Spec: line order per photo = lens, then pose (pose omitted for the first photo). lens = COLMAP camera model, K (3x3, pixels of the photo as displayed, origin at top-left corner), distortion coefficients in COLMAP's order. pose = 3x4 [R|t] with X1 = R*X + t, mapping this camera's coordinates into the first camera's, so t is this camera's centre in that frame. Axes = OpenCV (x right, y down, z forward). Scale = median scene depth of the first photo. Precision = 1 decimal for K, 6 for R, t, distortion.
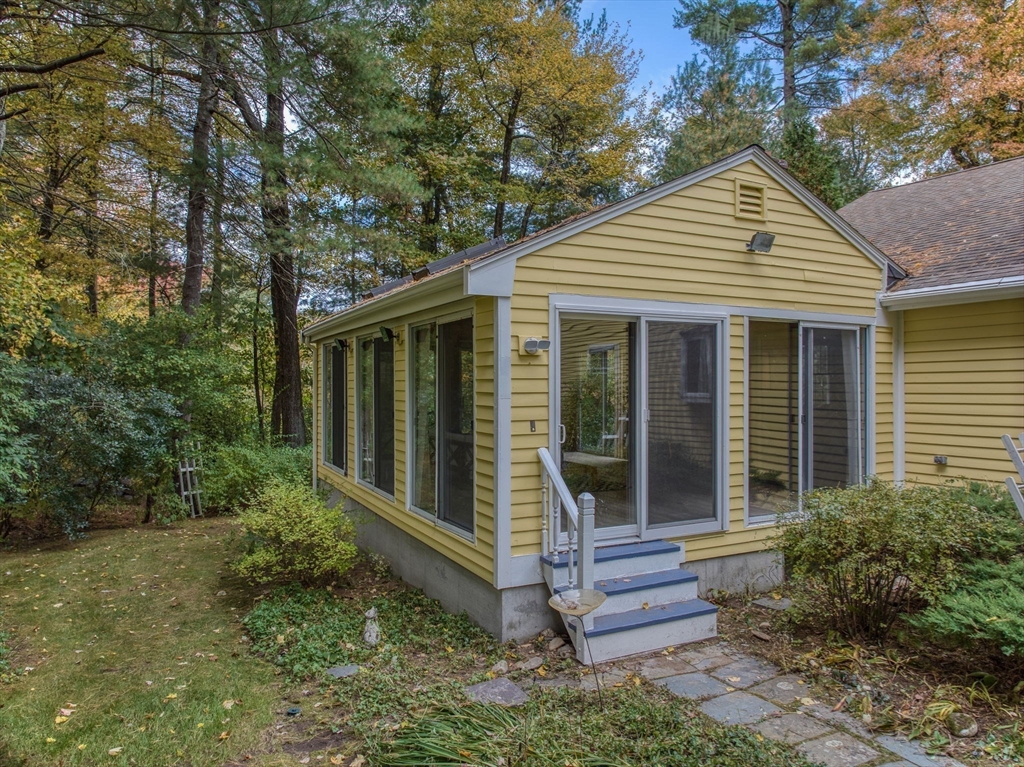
lens RADIAL K [[693.1, 0, 519.4], [0, 693.1, 384.6], [0, 0, 1]] dist [-0.005195, -0.002614]
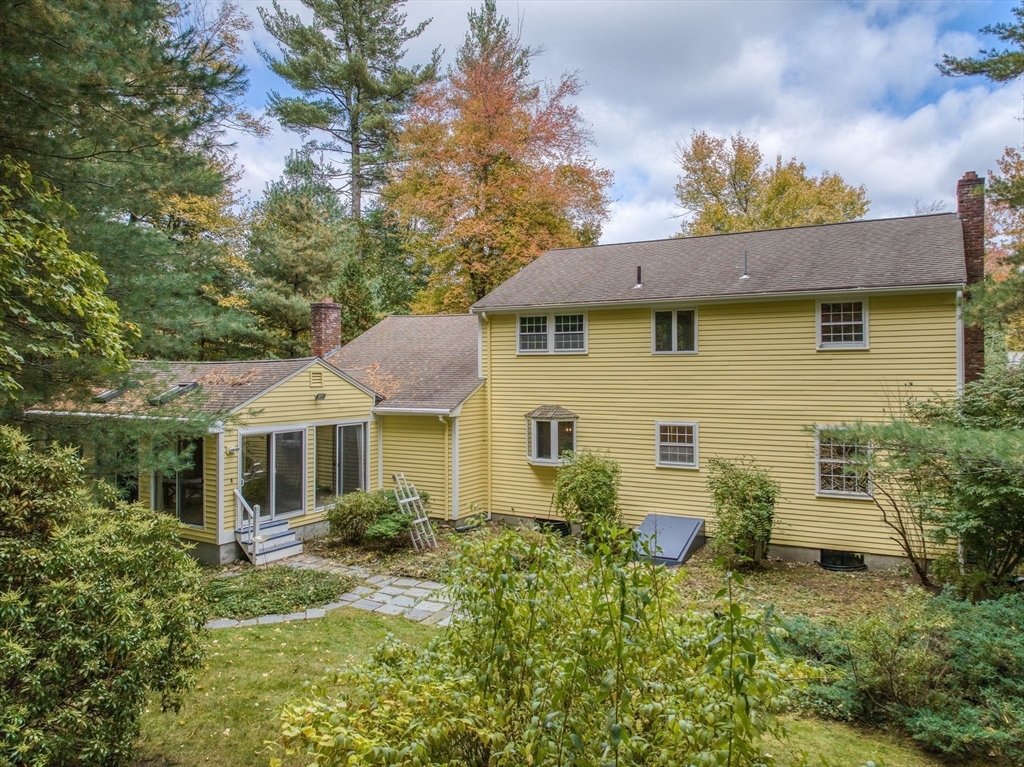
lens RADIAL K [[693.1, 0, 519.4], [0, 693.1, 384.6], [0, 0, 1]] dist [-0.005195, -0.002614]
pose [[0.830621, 0.001052, 0.556837, -0.471576], [-0.007310, 0.999933, 0.009016, -0.295859], [-0.556790, -0.011559, 0.830573, -1.555508]]
